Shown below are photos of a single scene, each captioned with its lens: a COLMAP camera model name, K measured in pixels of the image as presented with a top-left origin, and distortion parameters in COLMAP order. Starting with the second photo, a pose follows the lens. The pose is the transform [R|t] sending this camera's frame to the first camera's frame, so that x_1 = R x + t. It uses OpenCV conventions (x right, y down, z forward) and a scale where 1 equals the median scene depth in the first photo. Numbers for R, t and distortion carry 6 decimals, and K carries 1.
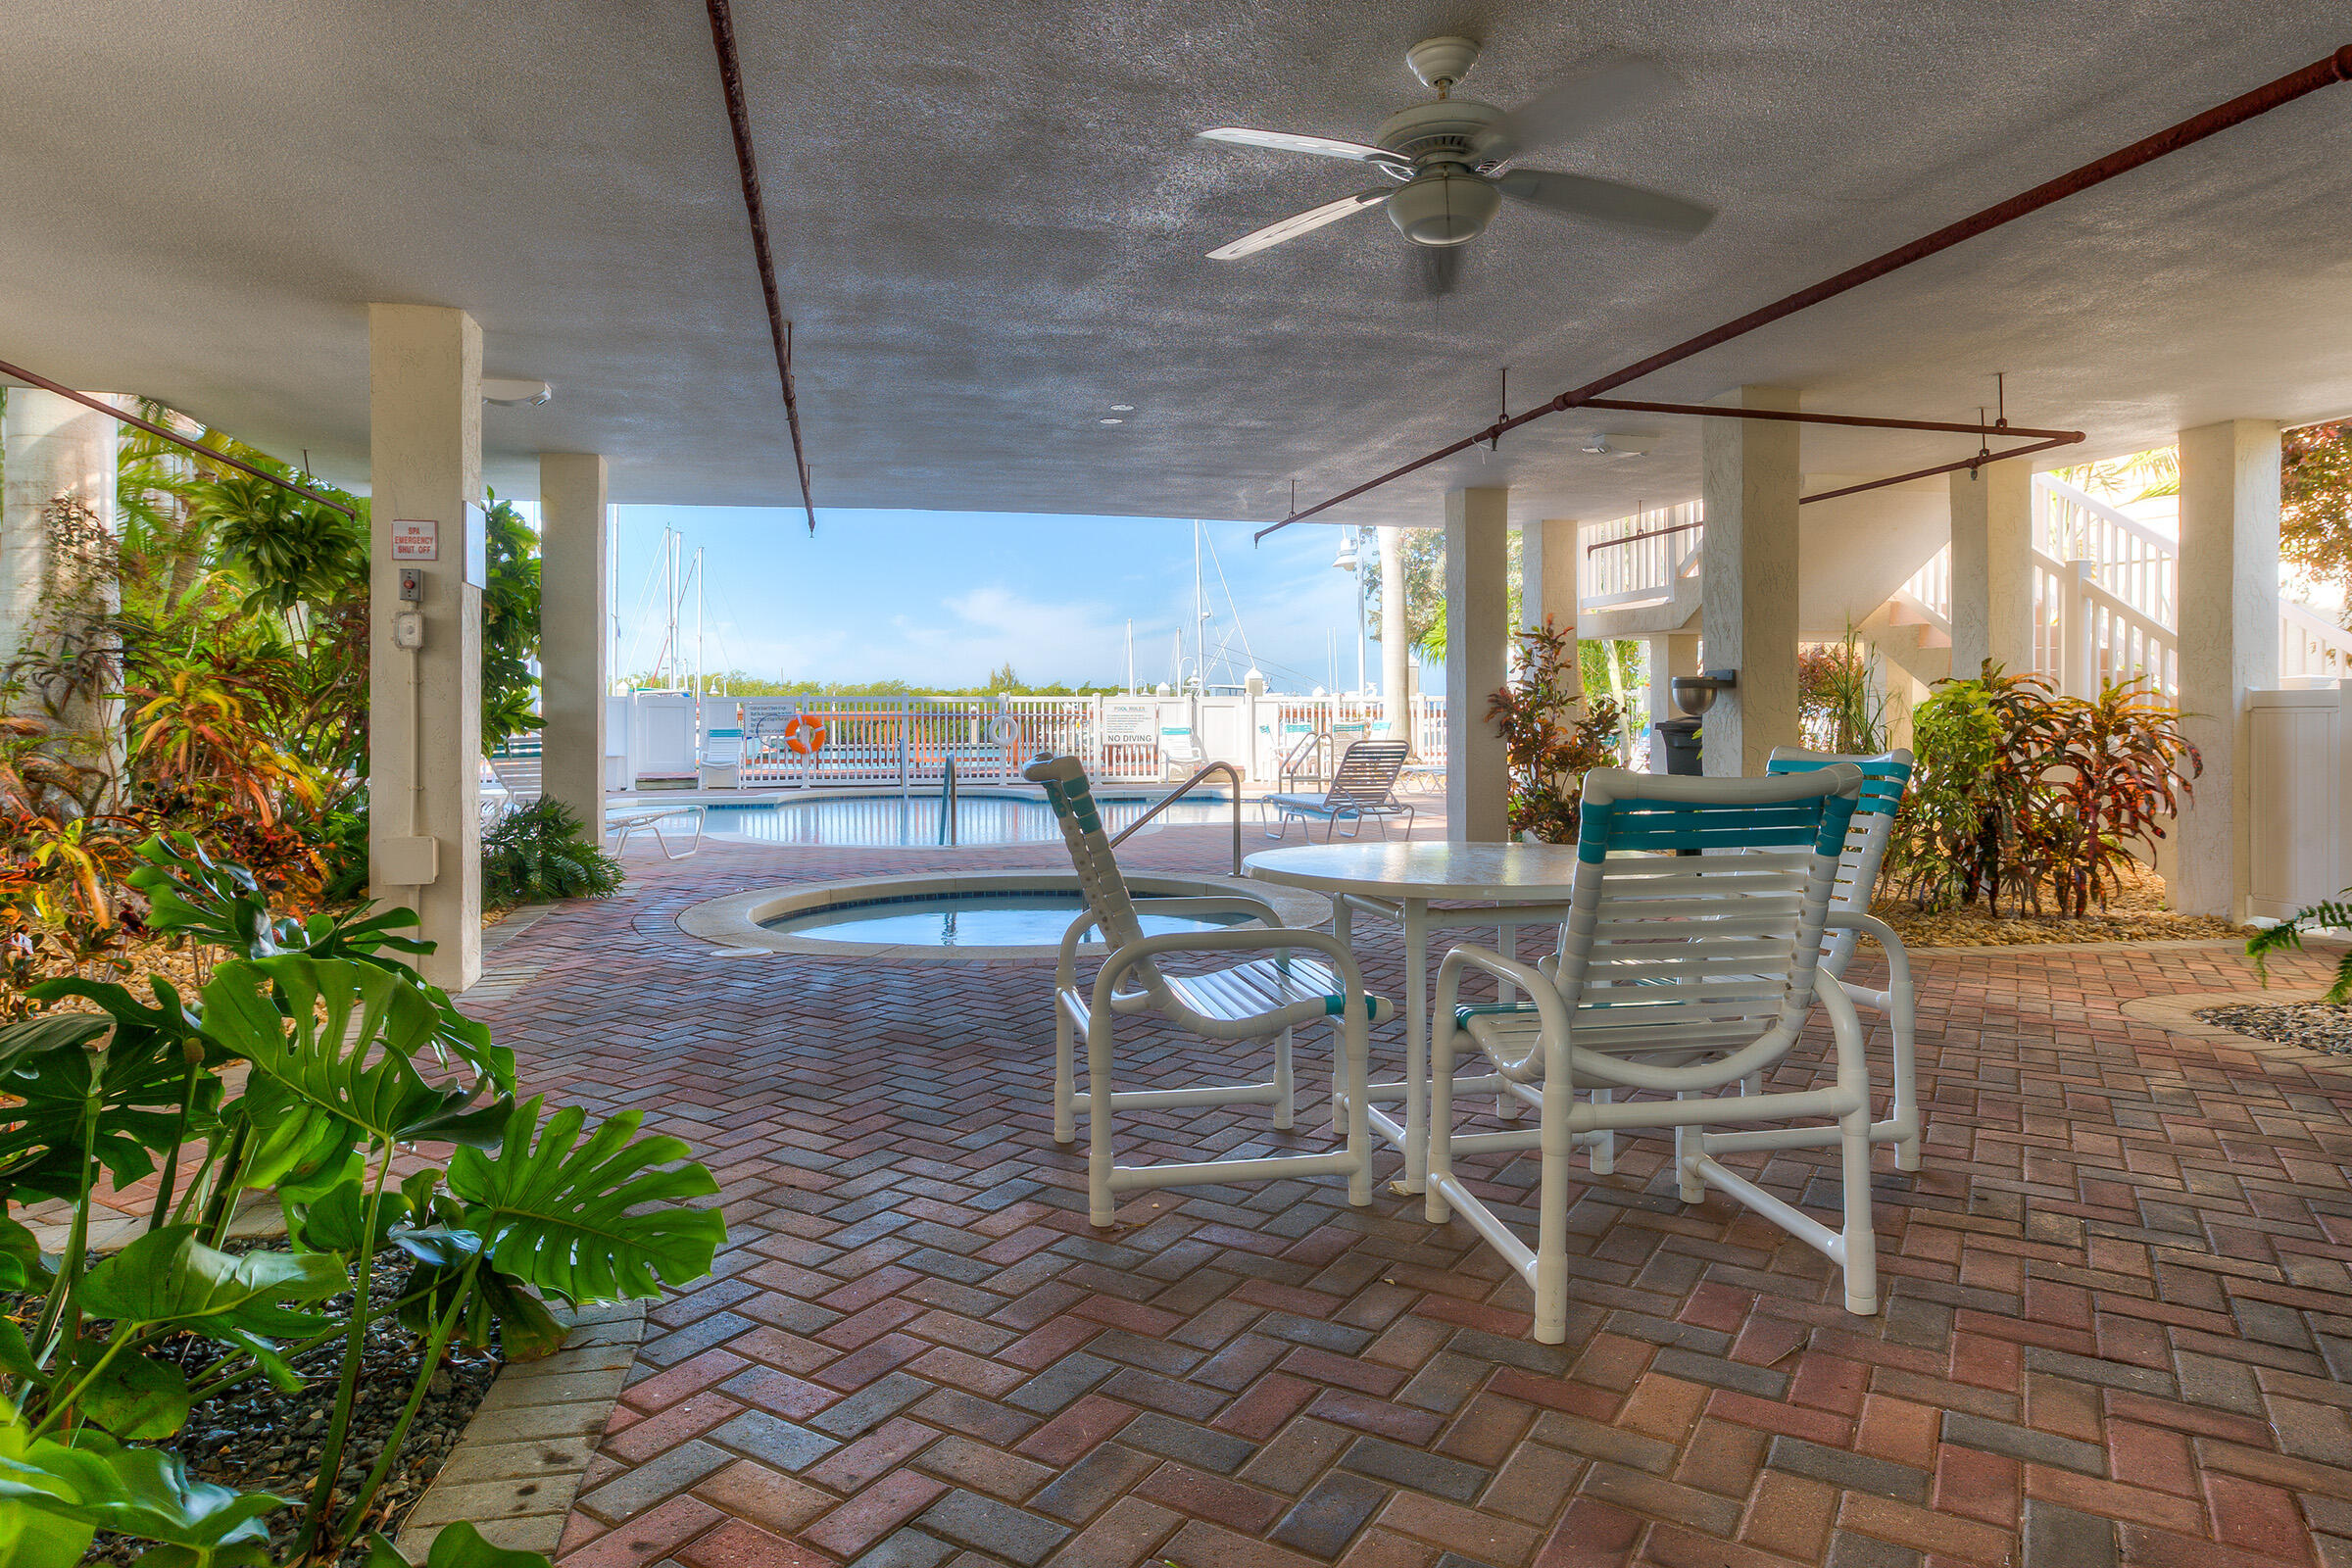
lens RADIAL K [[1374.7, 0, 1175.0], [0, 1374.7, 729.7], [0, 0, 1]] dist [-0.000323, -0.000049]
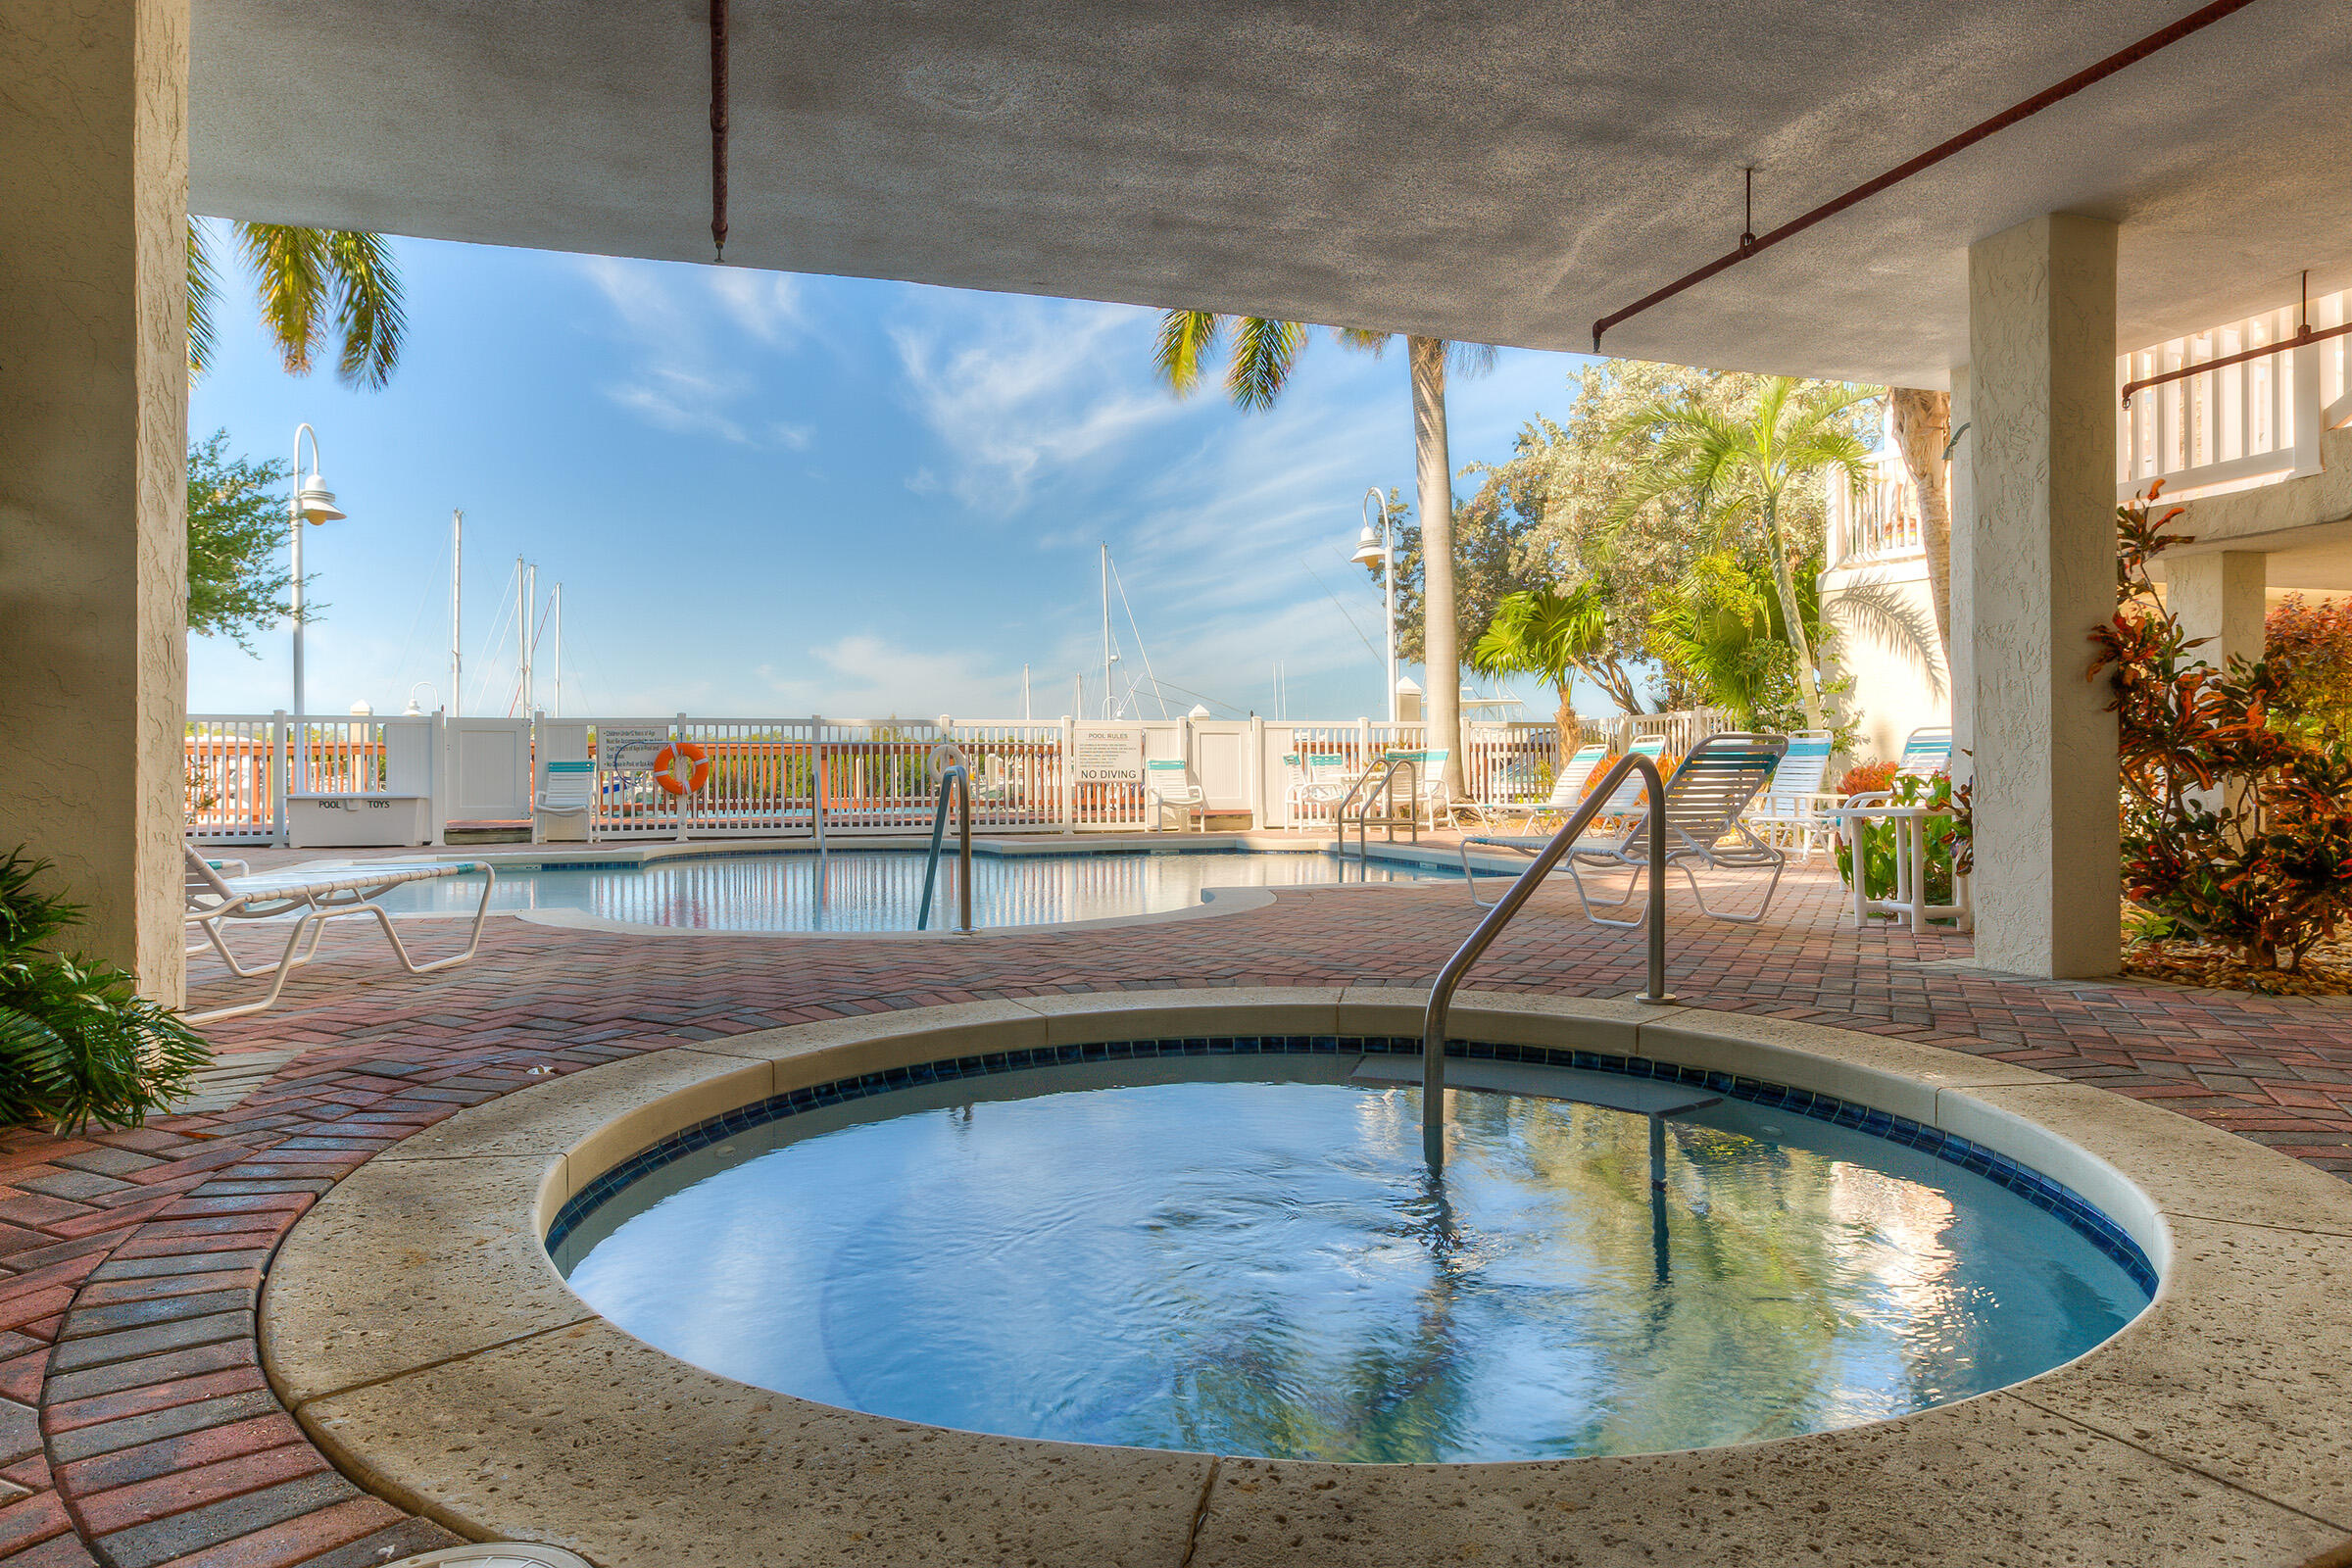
lens RADIAL K [[1337.1, 0, 1144.6], [0, 1337.1, 785.4], [0, 0, 1]] dist [-0.003442, -0.000403]
pose [[0.997138, -0.004130, 0.075496, -0.074536], [0.004378, 0.999986, -0.003122, 0.015974], [-0.075482, 0.003444, 0.997141, 0.262641]]
